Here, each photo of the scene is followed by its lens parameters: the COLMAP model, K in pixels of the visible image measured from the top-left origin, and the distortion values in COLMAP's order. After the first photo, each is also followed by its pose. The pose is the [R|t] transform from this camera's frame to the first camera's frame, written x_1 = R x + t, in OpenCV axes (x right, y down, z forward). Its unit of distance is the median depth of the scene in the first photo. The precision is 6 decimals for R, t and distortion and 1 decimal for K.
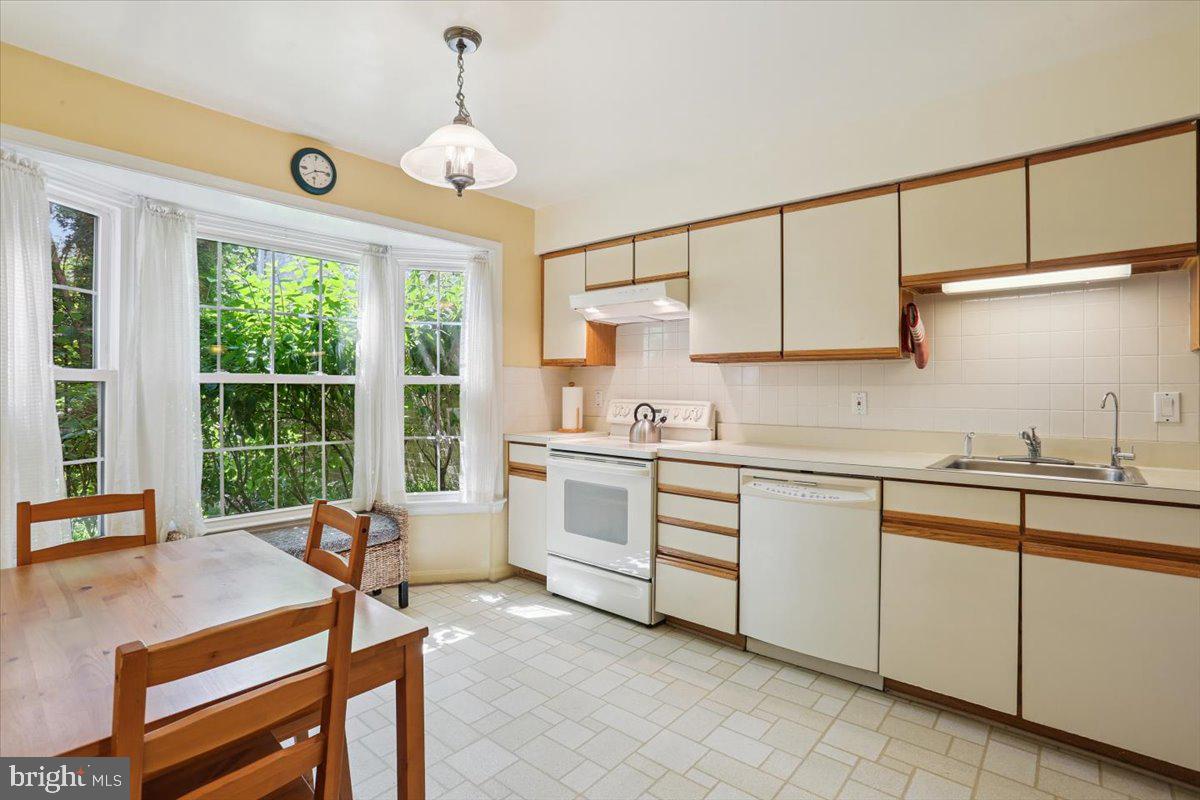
lens RADIAL K [[587.5, 0, 592.5], [0, 587.5, 388.3], [0, 0, 1]] dist [-0.046257, 0.017133]
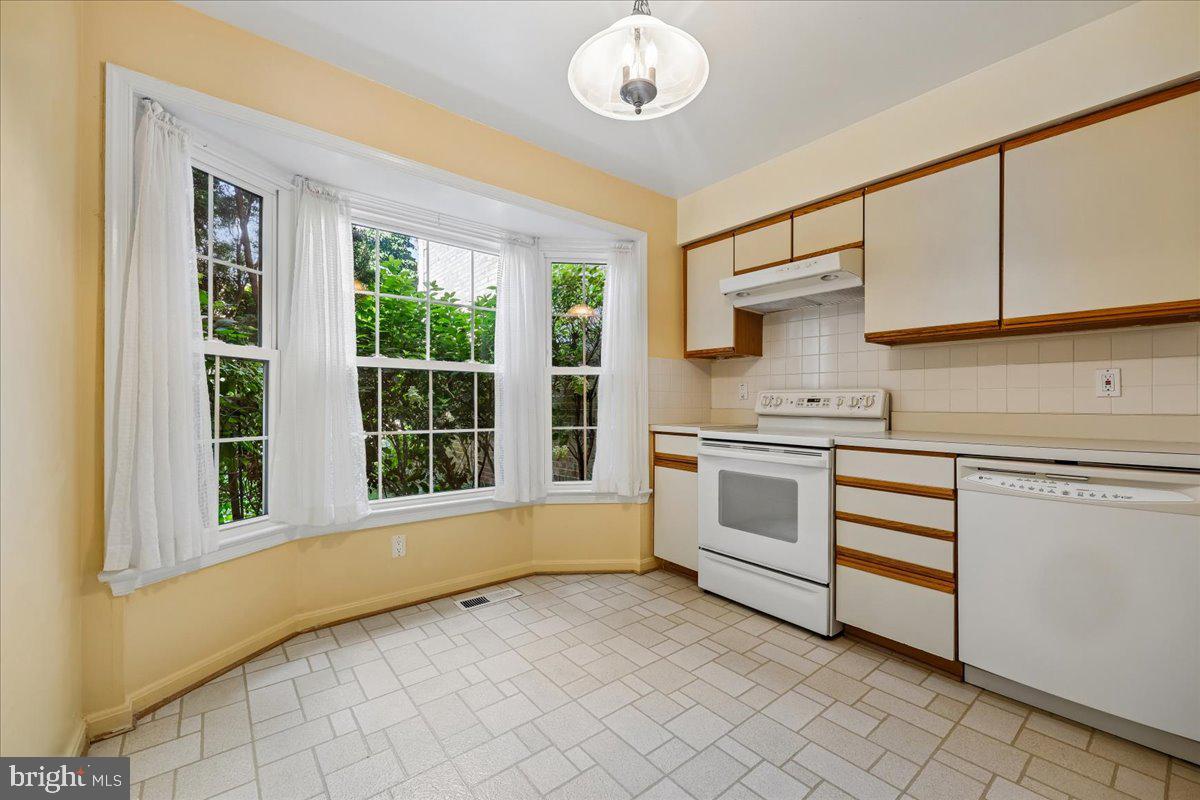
lens RADIAL K [[481.9, 0, 606.1], [0, 481.9, 407.2], [0, 0, 1]] dist [-0.006663, -0.000967]
pose [[0.987180, 0.001287, -0.159603, -0.111428], [-0.000712, 0.999993, 0.003660, 0.055181], [0.159606, -0.003500, 0.987175, 0.221860]]
